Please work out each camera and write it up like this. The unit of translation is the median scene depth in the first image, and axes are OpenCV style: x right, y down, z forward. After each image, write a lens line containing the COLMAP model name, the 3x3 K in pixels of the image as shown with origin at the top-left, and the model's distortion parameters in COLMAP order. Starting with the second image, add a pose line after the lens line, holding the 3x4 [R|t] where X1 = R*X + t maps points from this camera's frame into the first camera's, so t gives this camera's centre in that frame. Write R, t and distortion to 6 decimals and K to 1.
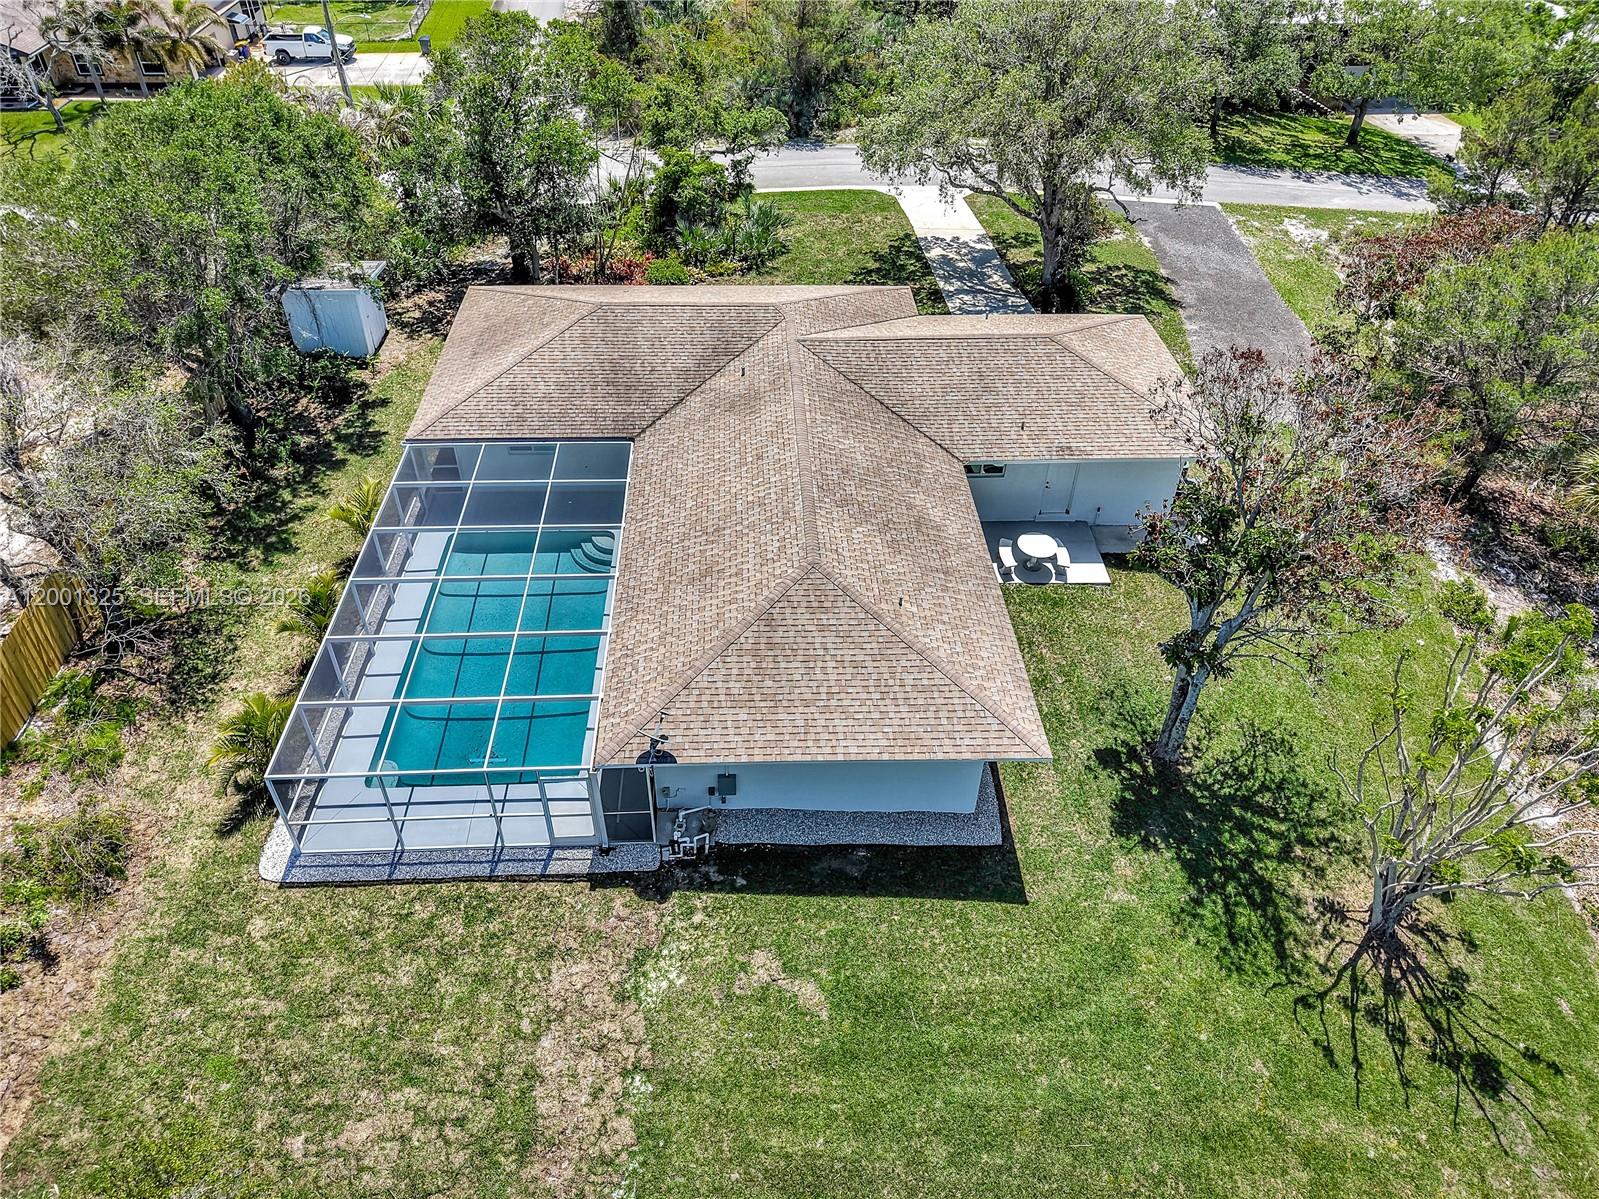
lens RADIAL K [[1089.0, 0, 794.1], [0, 1089.0, 594.8], [0, 0, 1]] dist [0.007768, -0.001246]
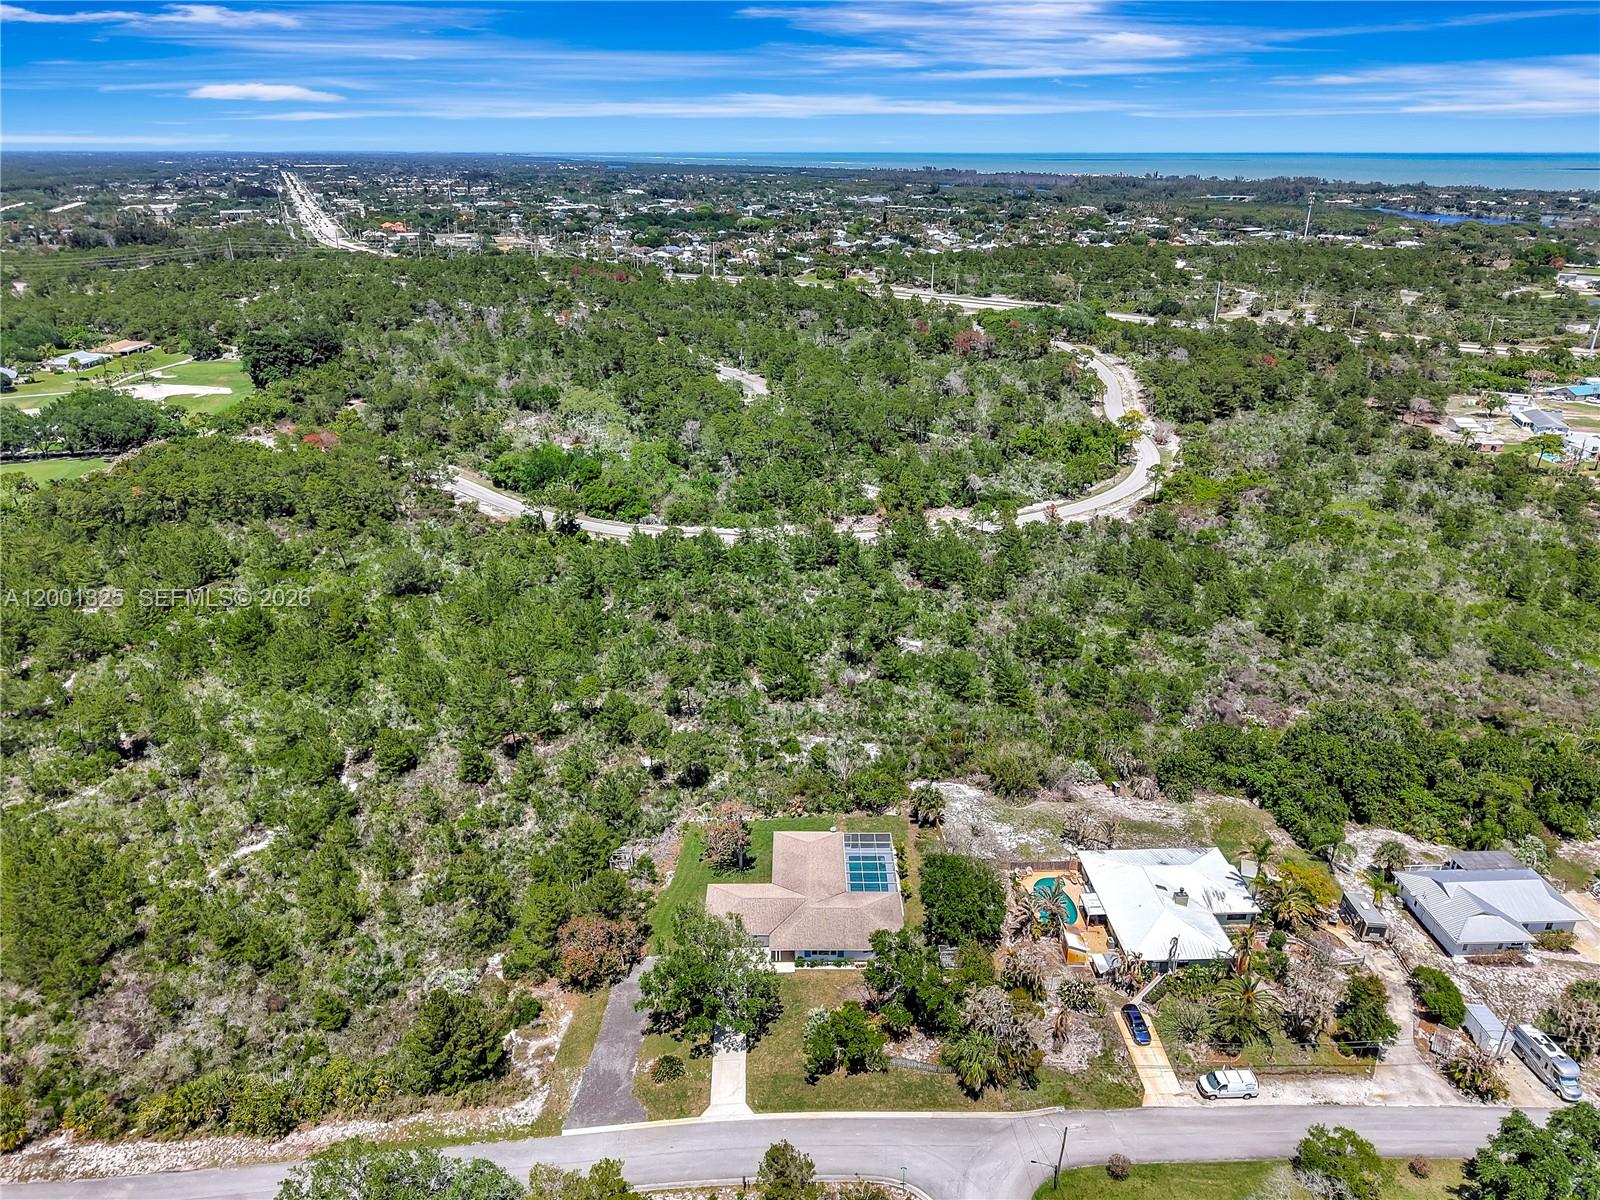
lens RADIAL K [[1078.3, 0, 805.8], [0, 1078.3, 606.9], [0, 0, 1]] dist [0.001000, 0.031800]
pose [[-0.998991, -0.041120, 0.018054, -0.029634], [-0.002647, 0.455232, 0.890369, -5.387800], [-0.044830, 0.889423, -0.454882, 2.355690]]
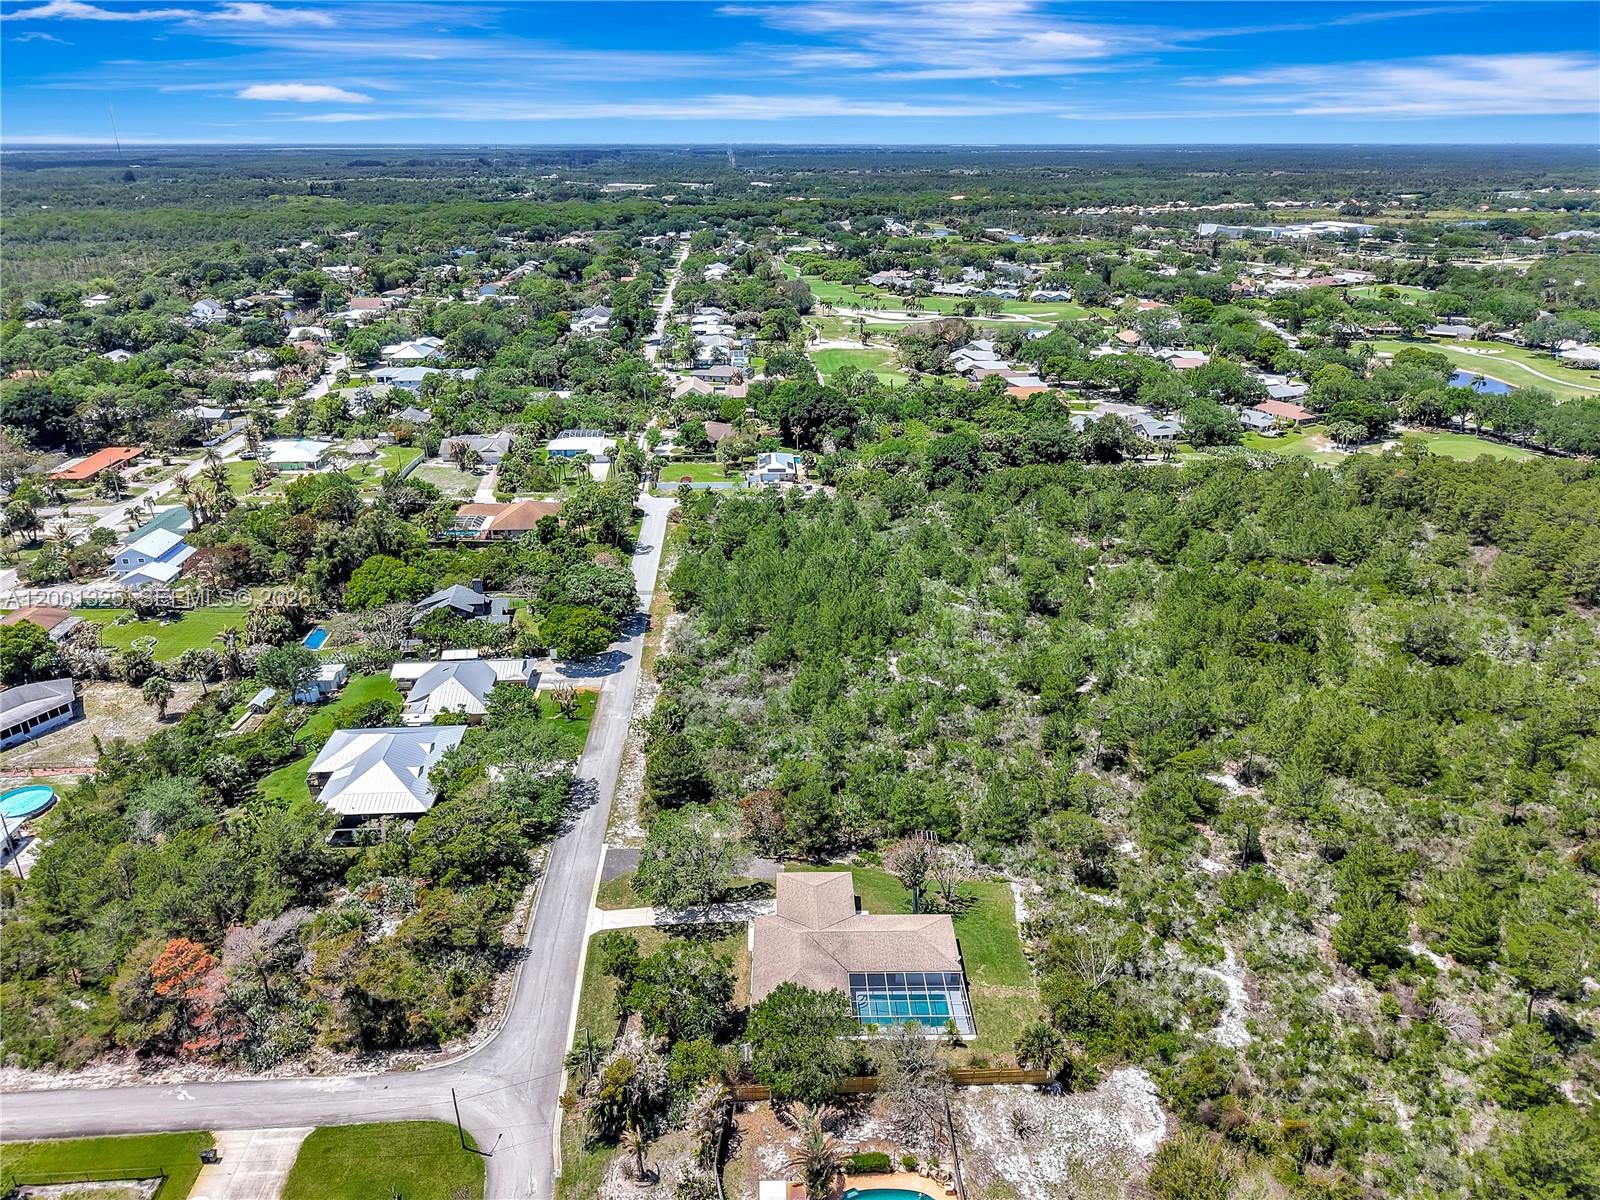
lens RADIAL K [[1097.3, 0, 805.7], [0, 1097.3, 595.2], [0, 0, 1]] dist [0.074986, -0.107038]
pose [[0.028448, -0.405453, 0.913673, -3.807800], [0.634180, 0.713853, 0.297035, -2.810229], [-0.772662, 0.570984, 0.277438, -0.852231]]
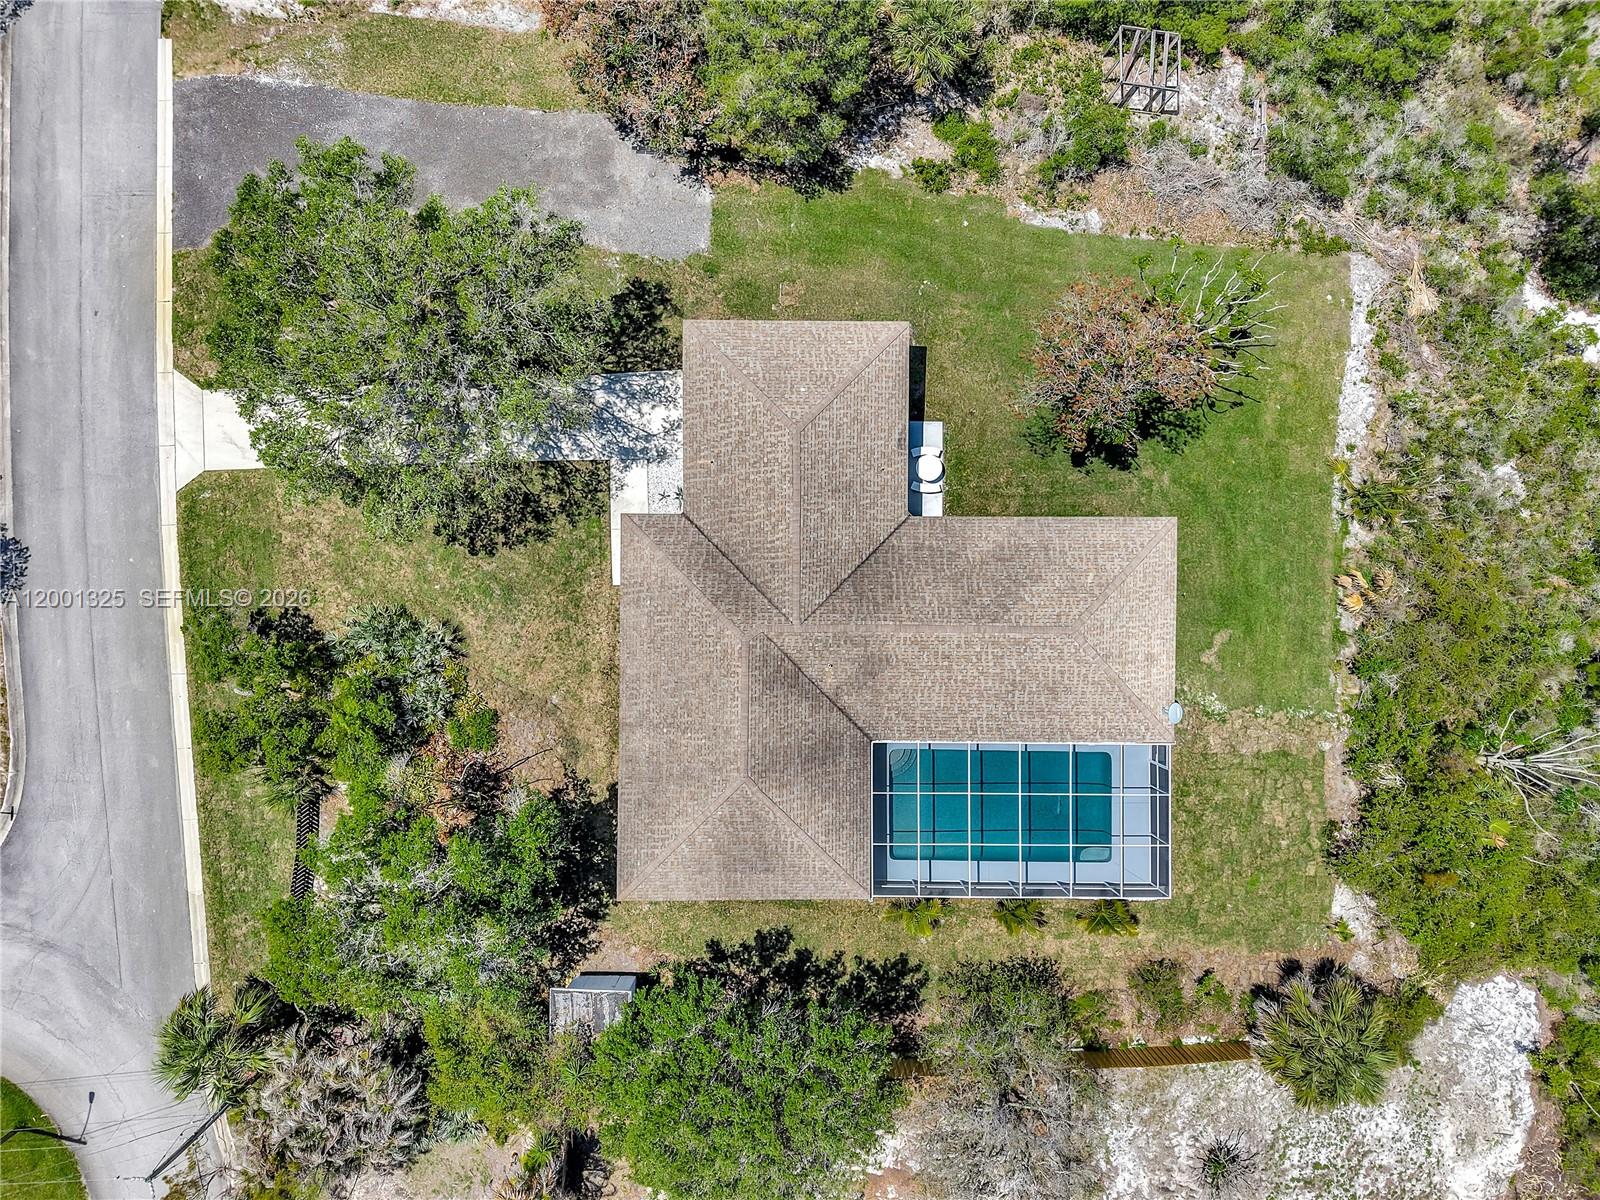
lens RADIAL K [[1091.5, 0, 802.3], [0, 1091.5, 595.4], [0, 0, 1]] dist [0.013157, -0.004277]
pose [[0.054718, -0.998276, -0.021256, 0.084007], [0.619614, 0.017254, 0.784717, -1.608318], [-0.782997, -0.056108, 0.619490, 0.238487]]
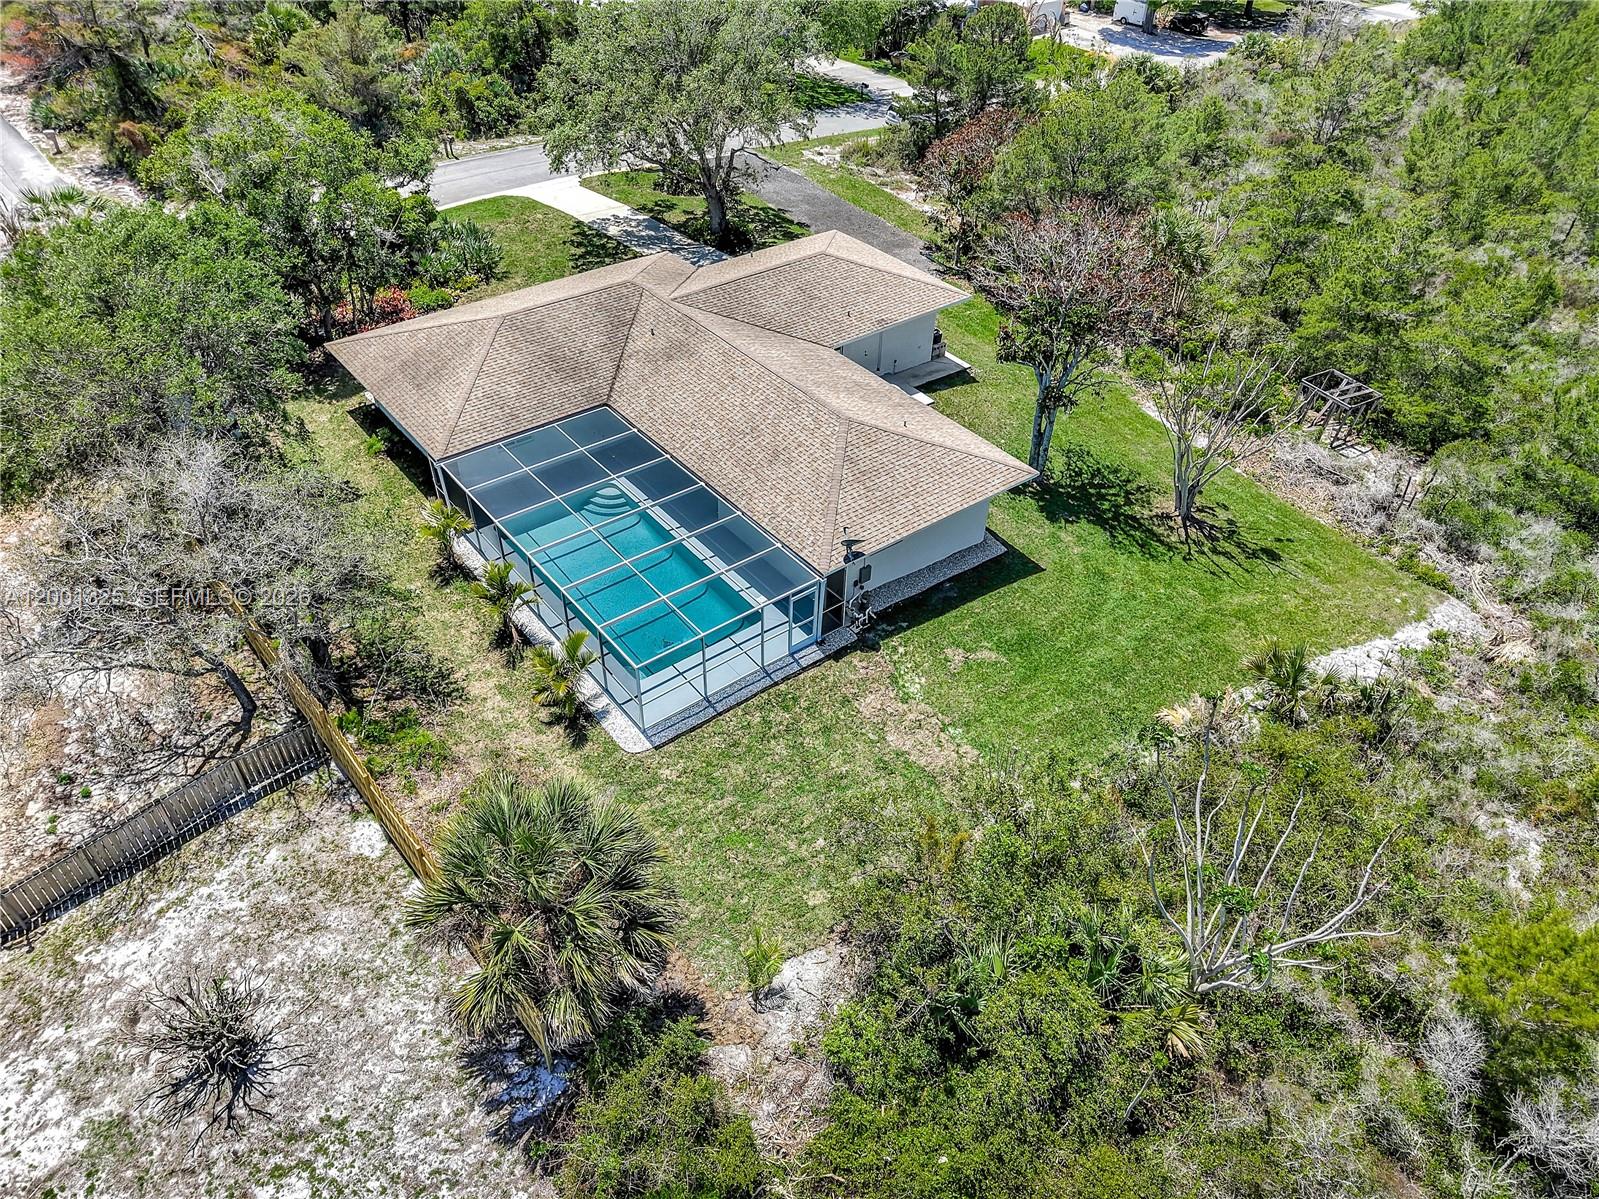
lens RADIAL K [[1093.0, 0, 794.7], [0, 1093.0, 598.1], [0, 0, 1]] dist [0.008526, -0.000843]
pose [[0.816732, -0.373092, 0.440172, -0.740200], [0.366329, 0.924653, 0.104021, 0.015974], [-0.445816, 0.076290, 0.891868, -0.252443]]
